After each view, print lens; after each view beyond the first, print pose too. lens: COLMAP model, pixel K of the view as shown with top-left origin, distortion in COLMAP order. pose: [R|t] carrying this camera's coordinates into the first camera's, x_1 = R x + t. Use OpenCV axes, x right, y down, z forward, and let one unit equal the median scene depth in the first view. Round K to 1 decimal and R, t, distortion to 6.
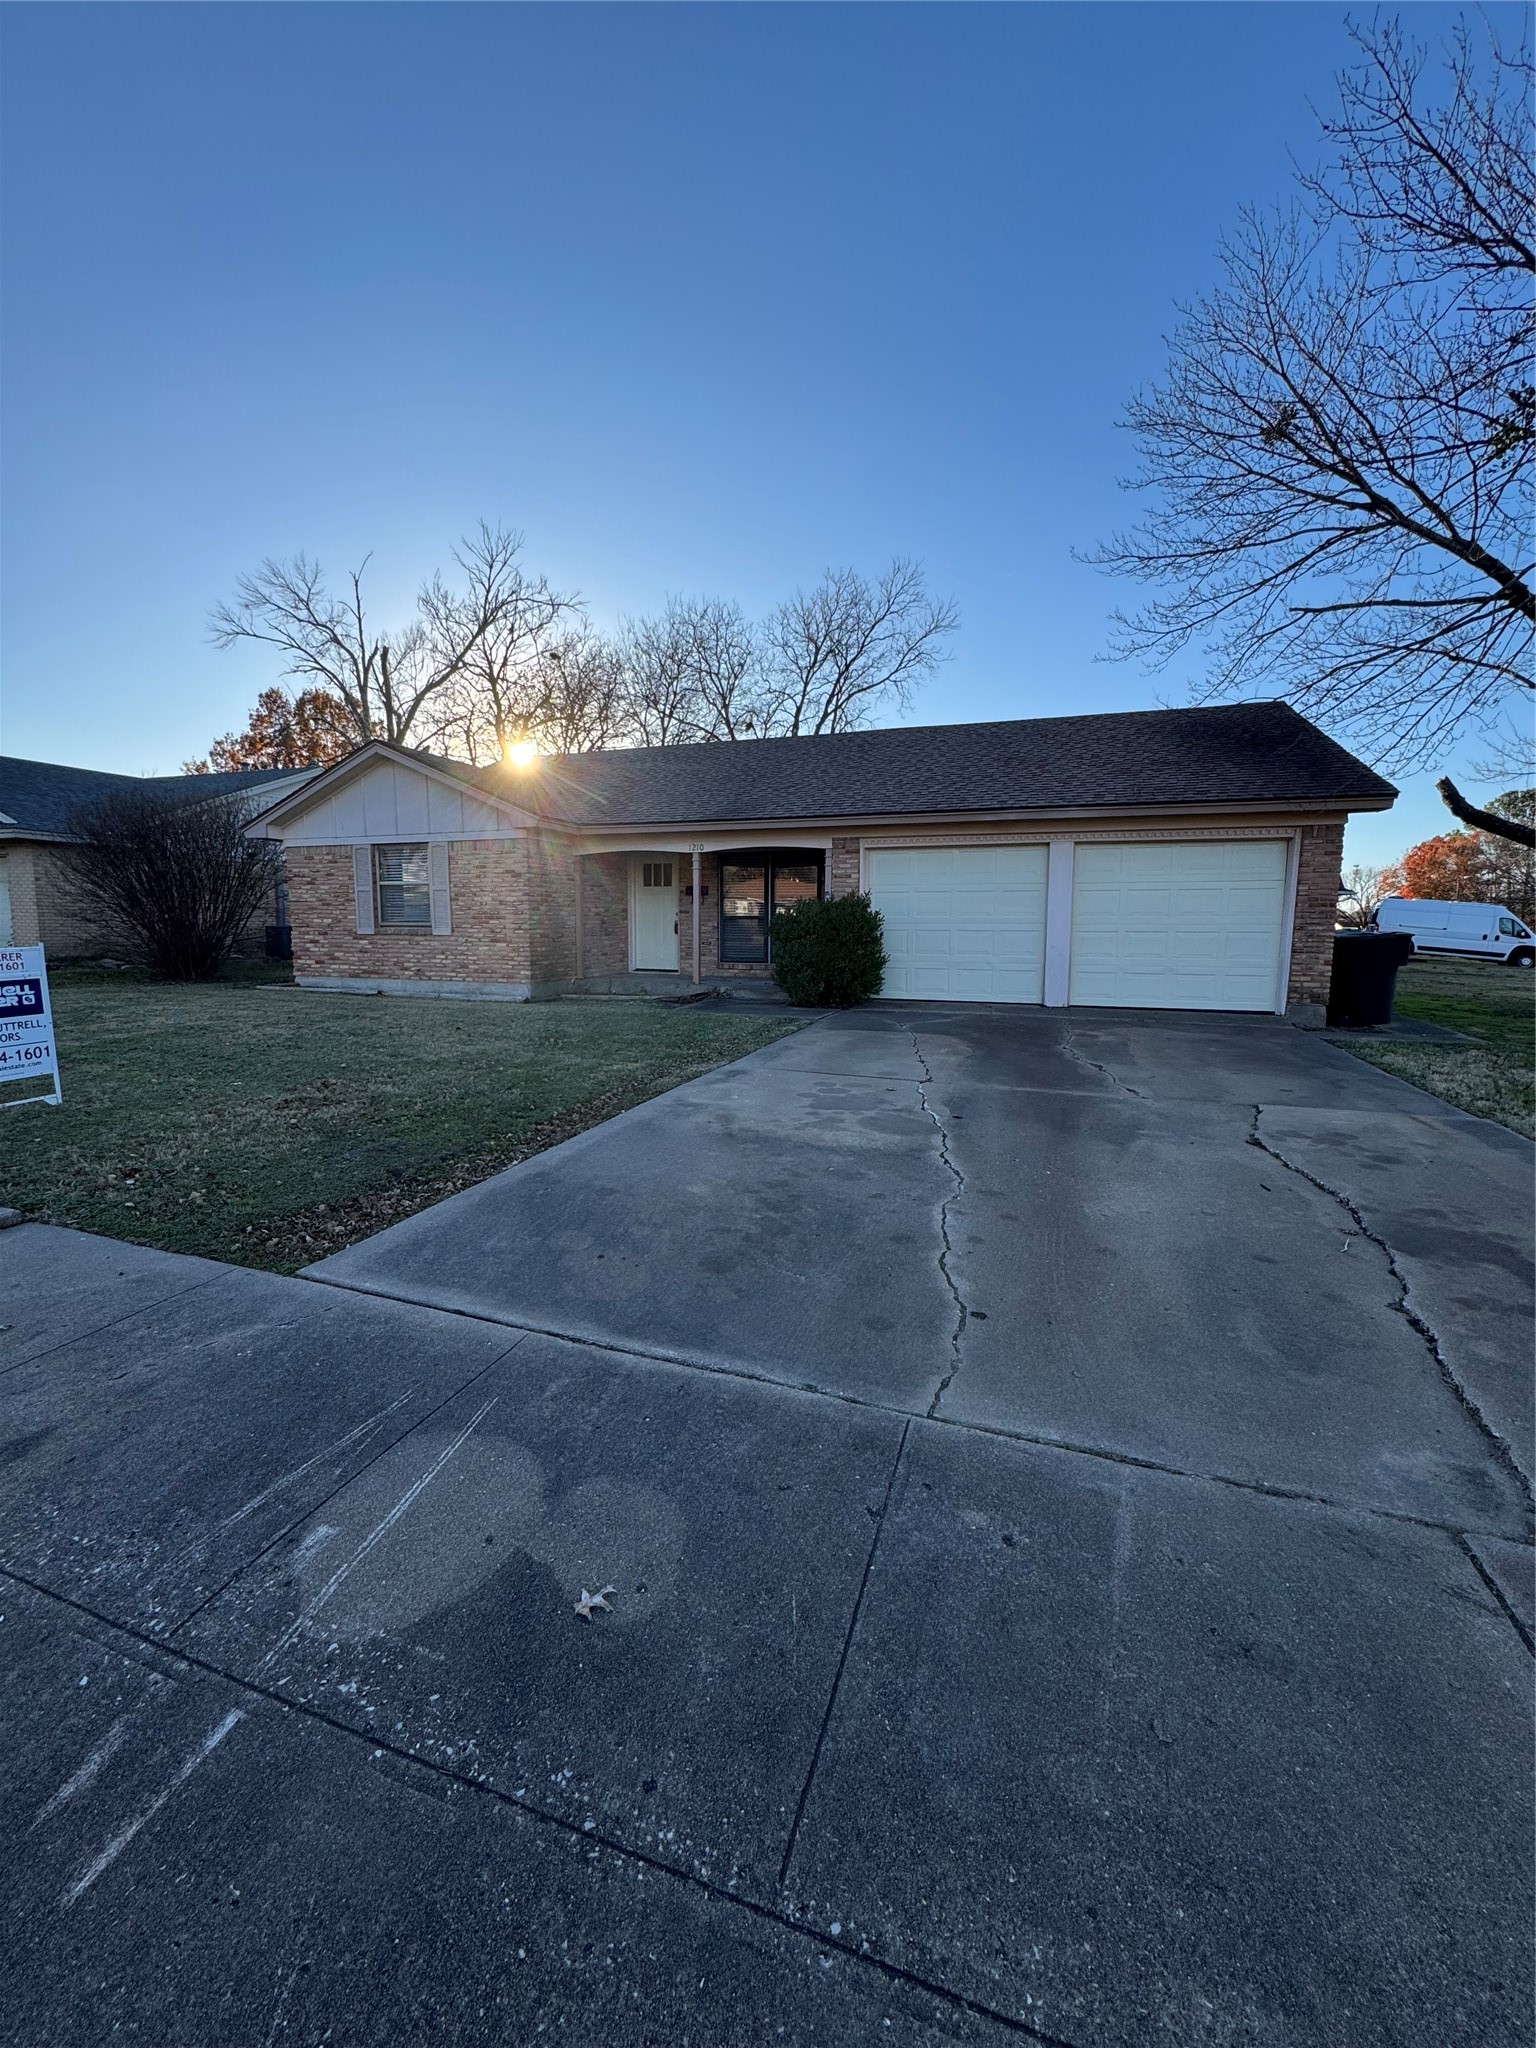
lens RADIAL K [[815.4, 0, 767.0], [0, 815.4, 1021.5], [0, 0, 1]] dist [-0.002231, 0.000081]
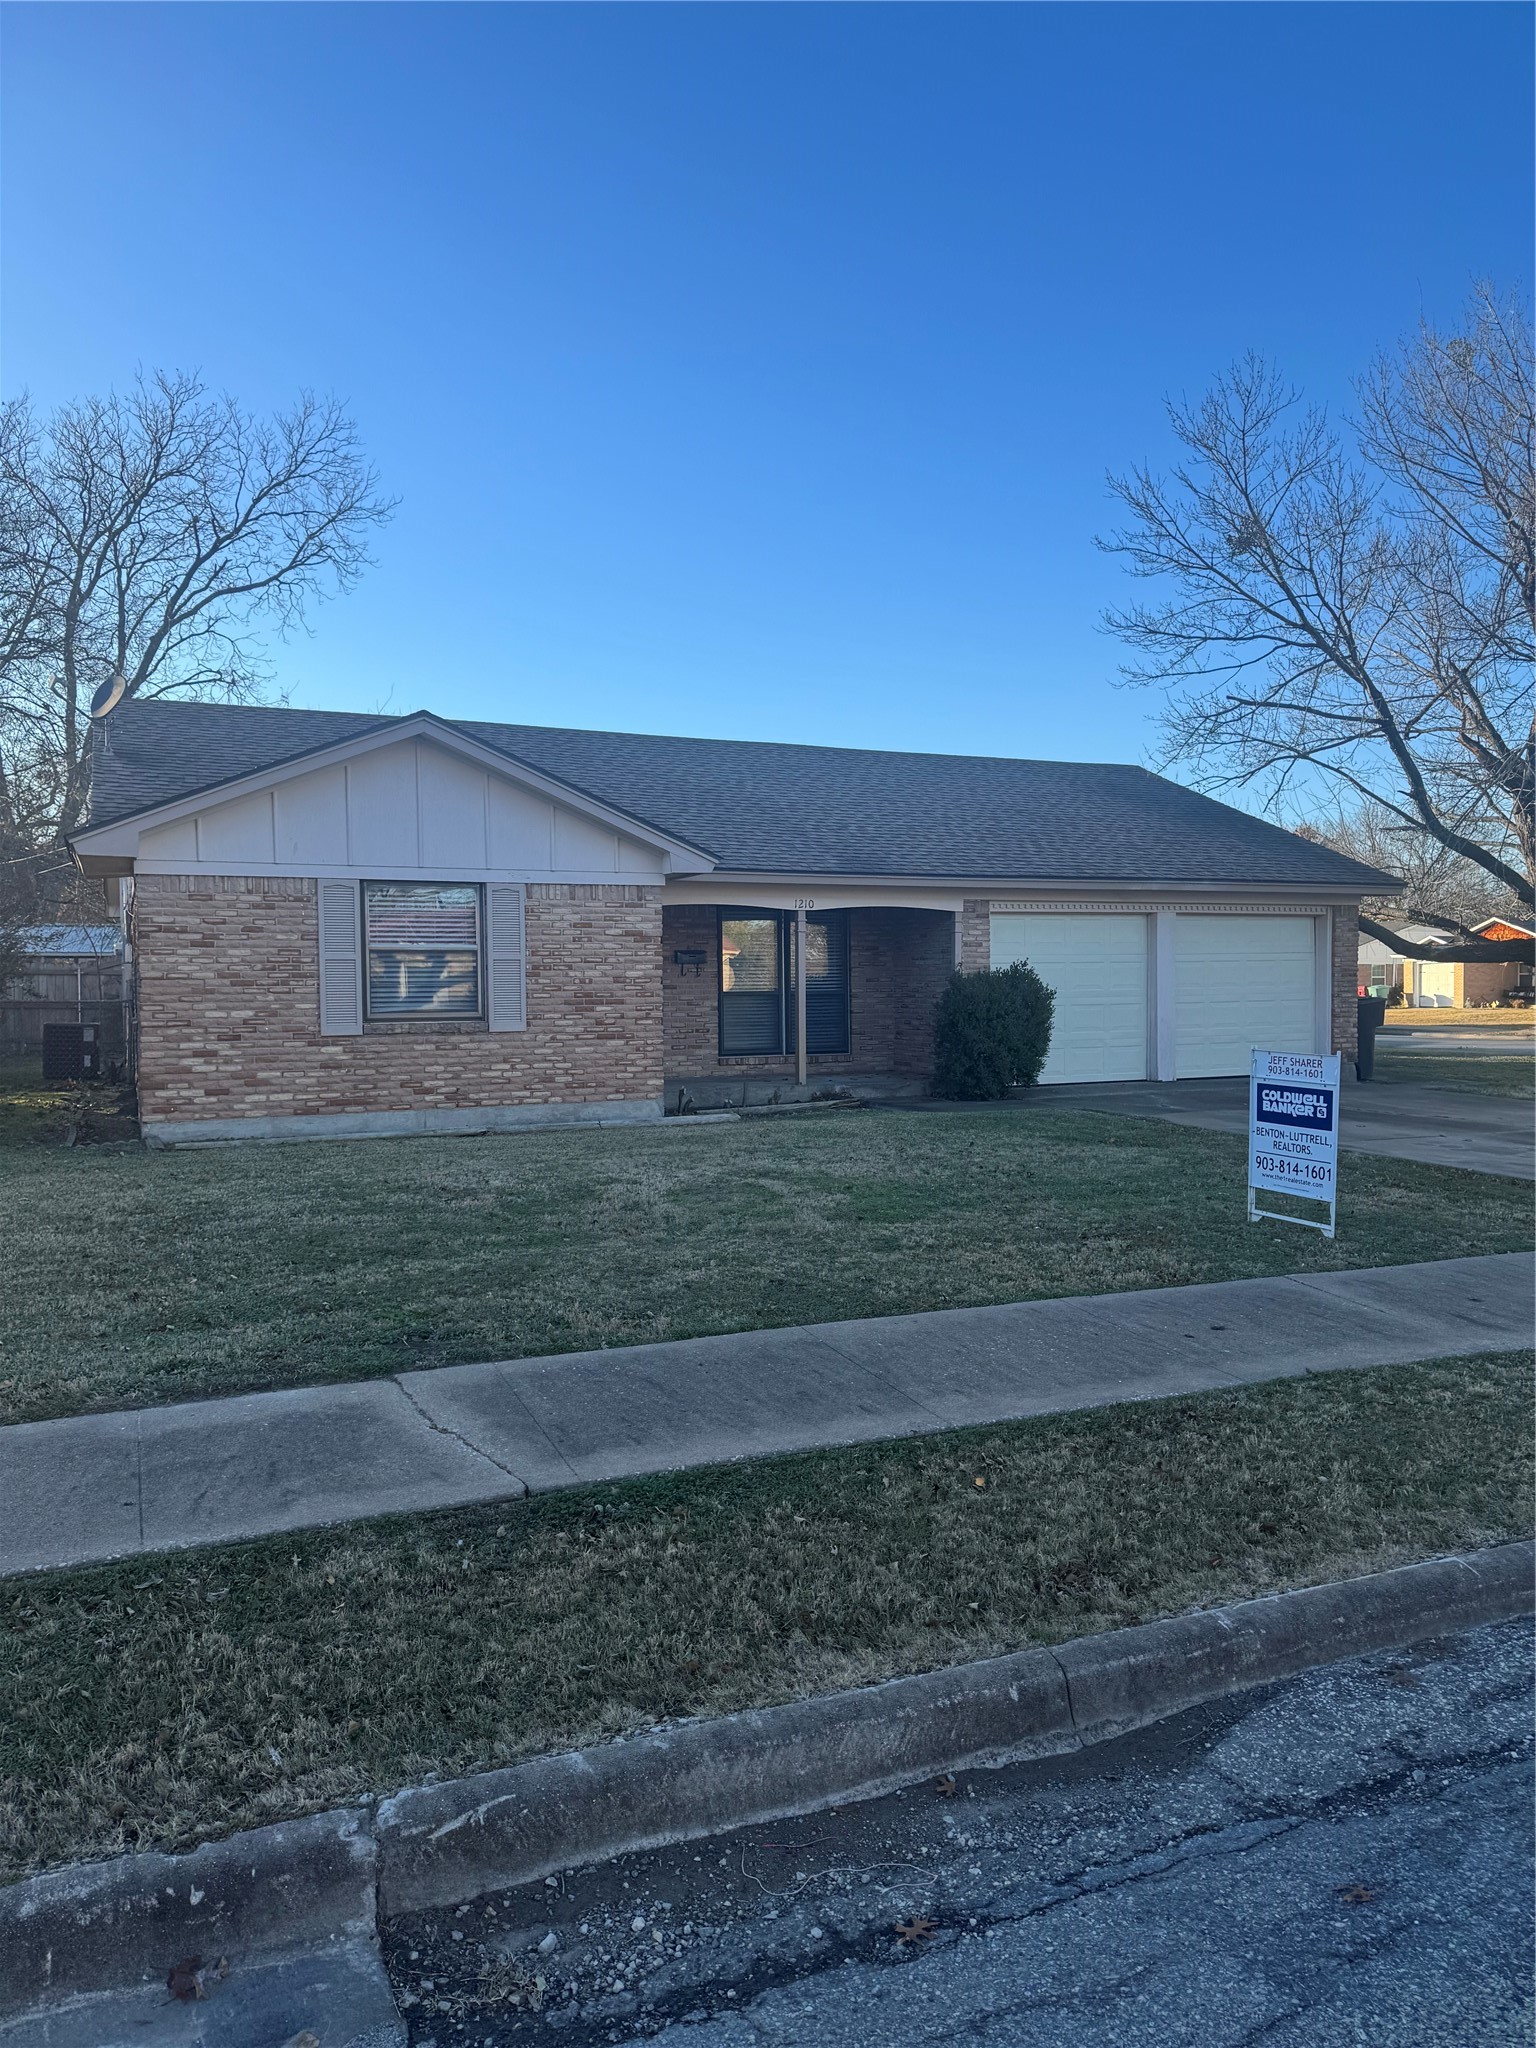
lens RADIAL K [[1427.2, 0, 768.0], [0, 1427.2, 1024.0], [0, 0, 1]] dist [0.098890, 0.000852]
pose [[0.719596, -0.033586, 0.693581, -1.083809], [0.093238, 0.994458, -0.048579, -0.043562], [-0.688105, 0.099625, 0.718739, 0.088938]]
